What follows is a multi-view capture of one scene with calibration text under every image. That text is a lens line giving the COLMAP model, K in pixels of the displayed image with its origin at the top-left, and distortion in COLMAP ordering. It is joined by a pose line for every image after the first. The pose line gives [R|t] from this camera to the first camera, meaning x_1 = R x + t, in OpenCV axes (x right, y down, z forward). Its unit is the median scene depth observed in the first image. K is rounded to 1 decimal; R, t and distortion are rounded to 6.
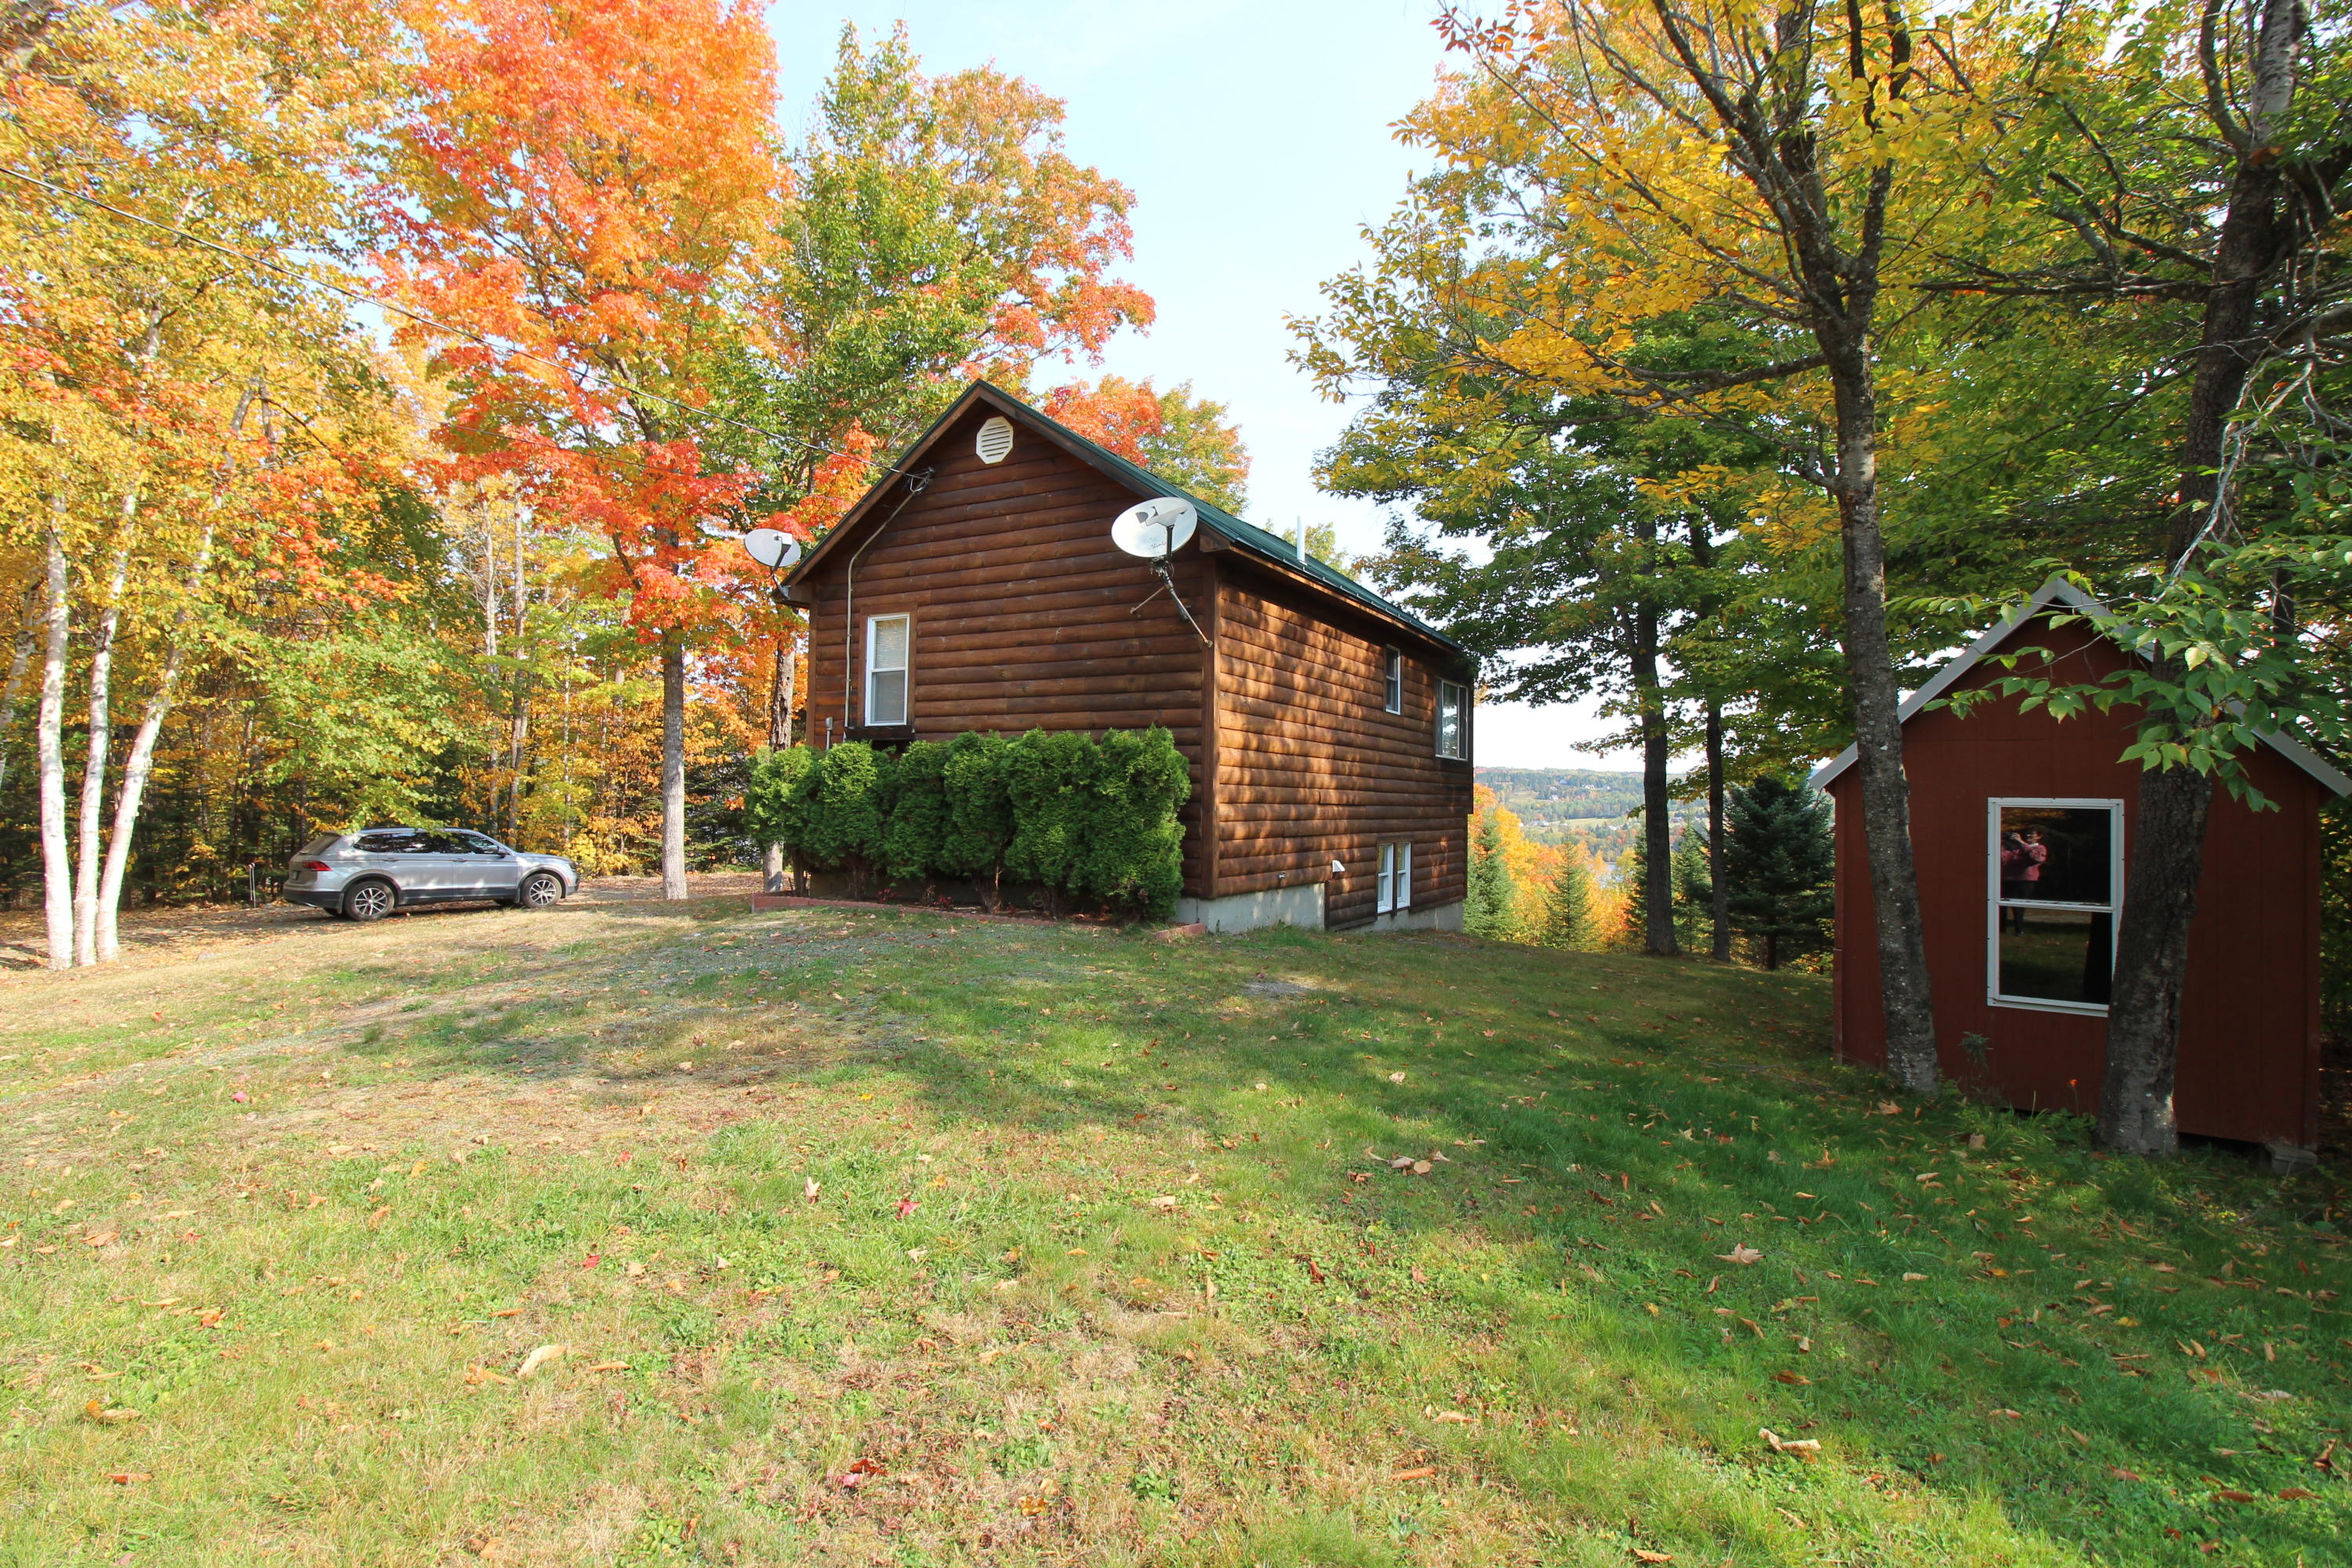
lens RADIAL K [[1115.3, 0, 1173.1], [0, 1115.3, 788.3], [0, 0, 1]] dist [-0.000803, -0.000011]
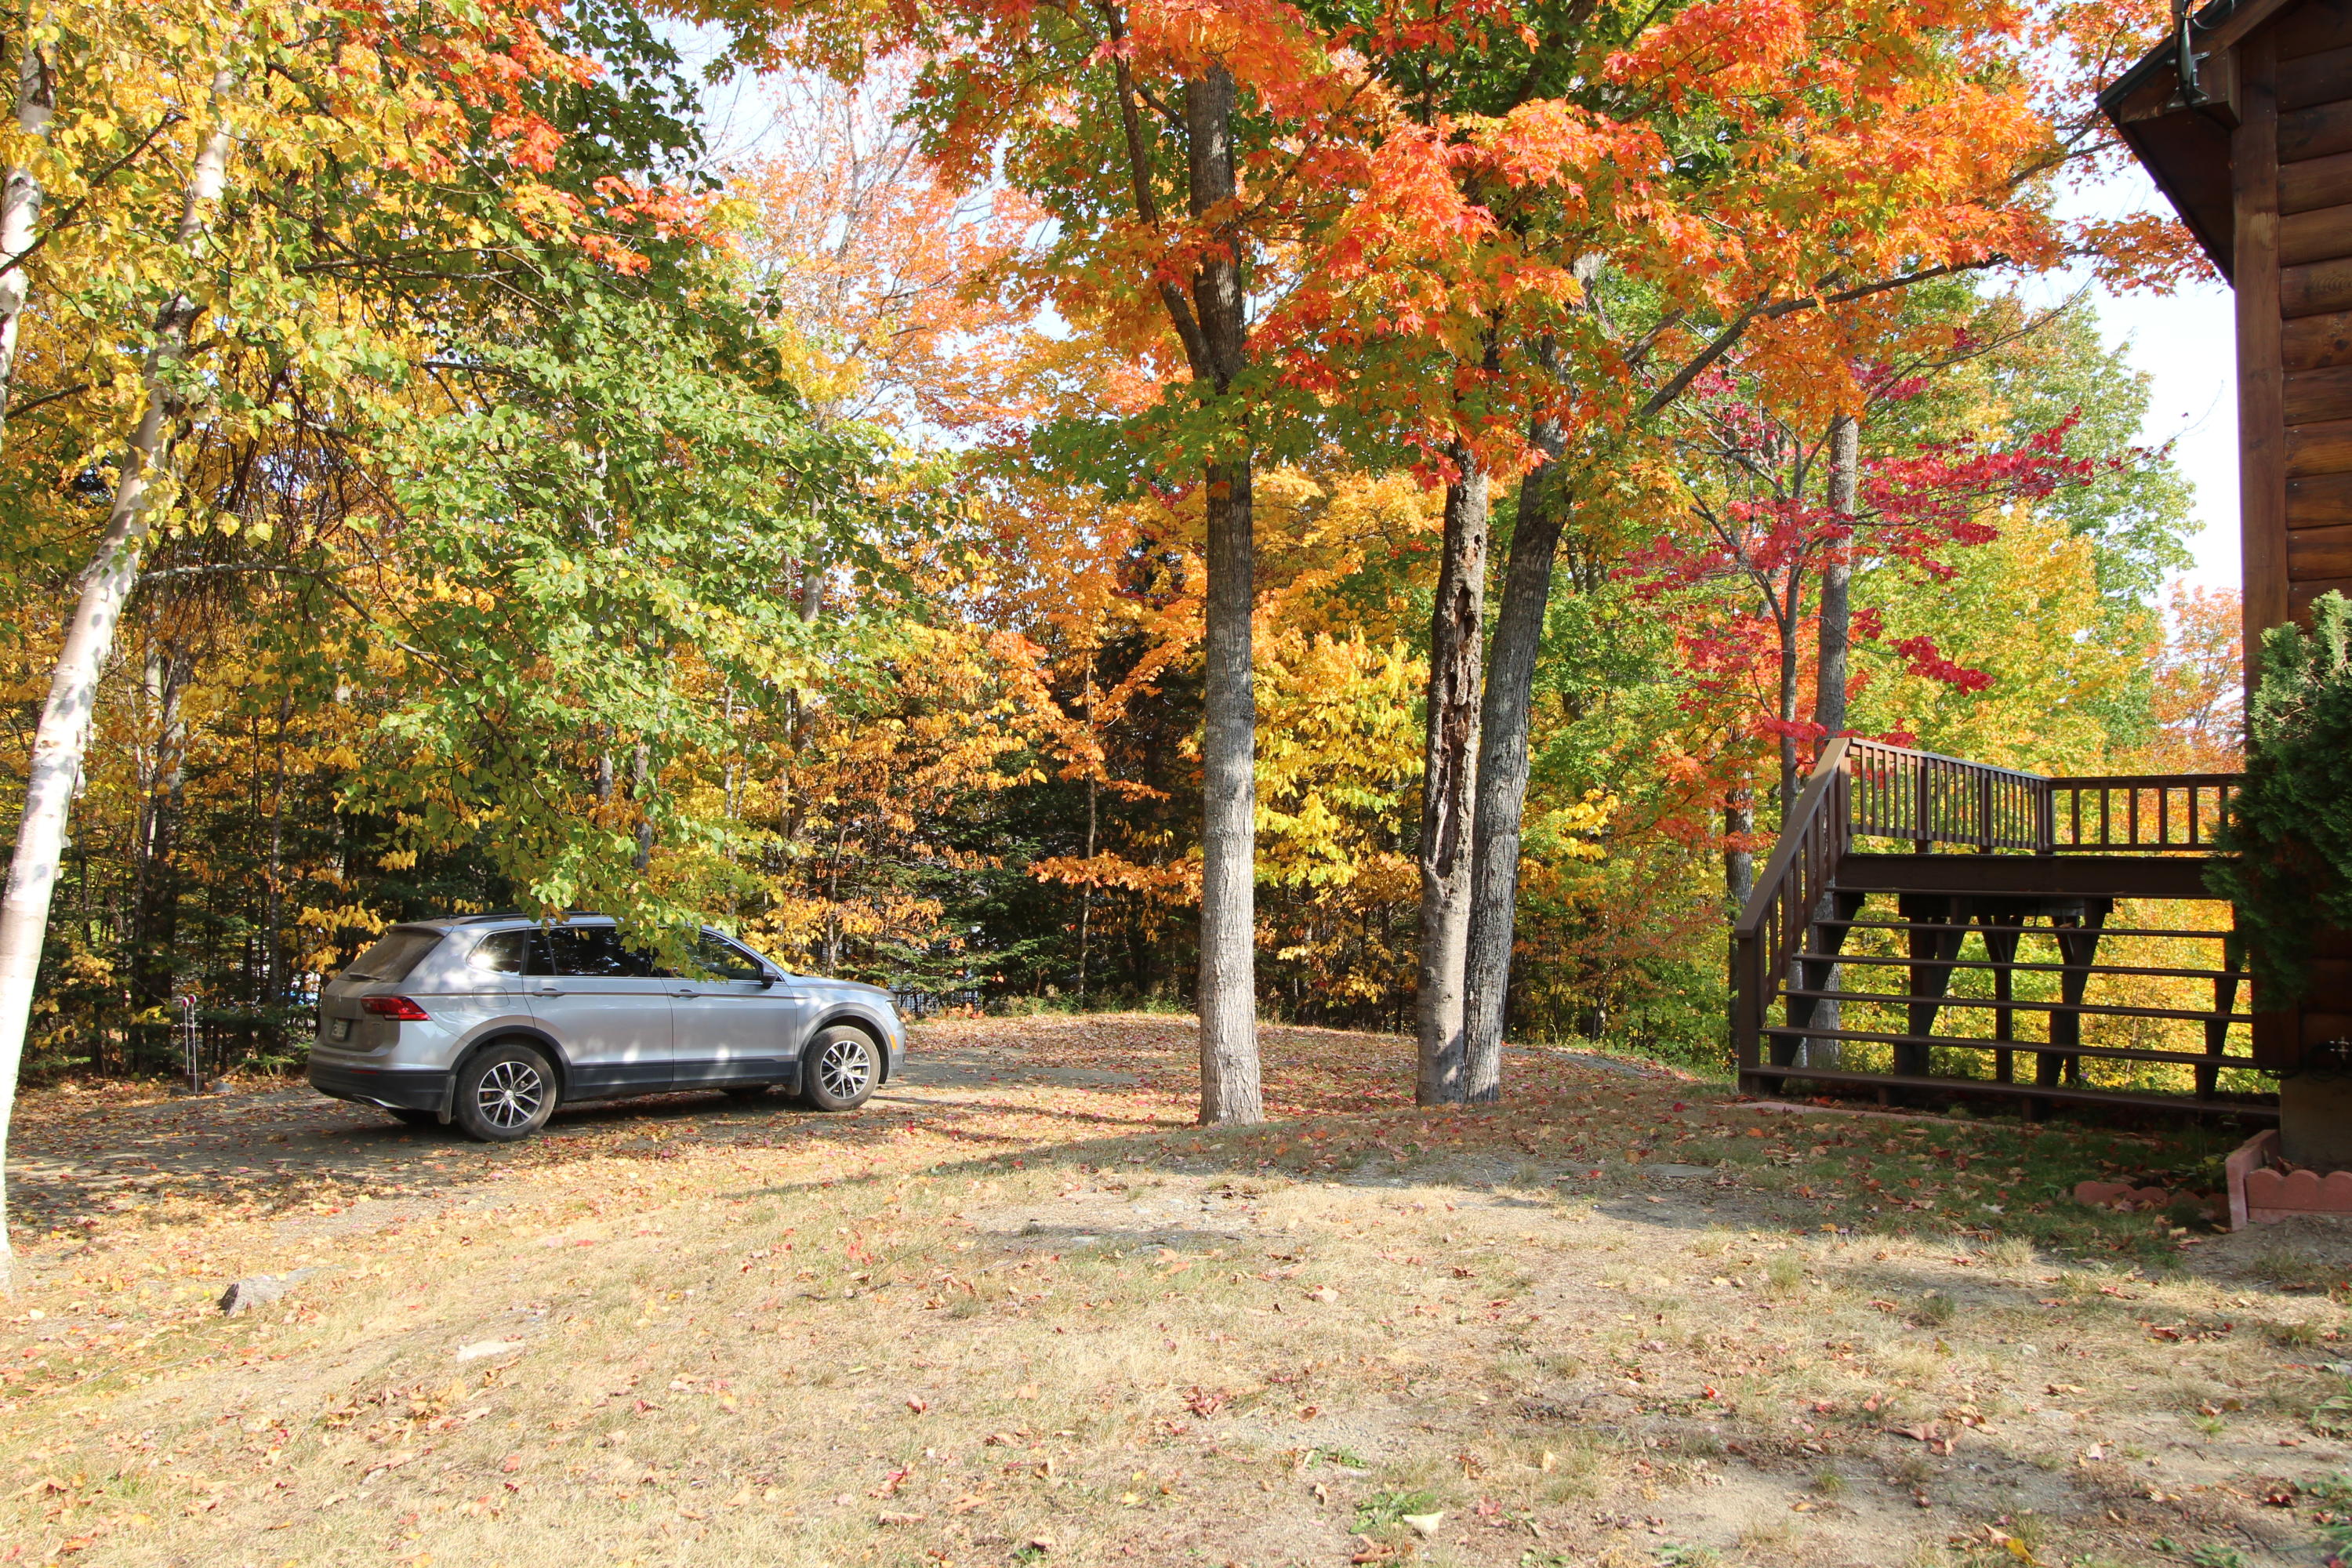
lens RADIAL K [[1788.4, 0, 1177.9], [0, 1788.4, 784.1], [0, 0, 1]] dist [-0.000945, -0.000553]
pose [[0.992286, -0.006902, -0.123775, -0.402126], [0.001585, 0.999074, -0.043003, 0.016607], [0.123957, 0.042475, 0.991378, 0.386124]]
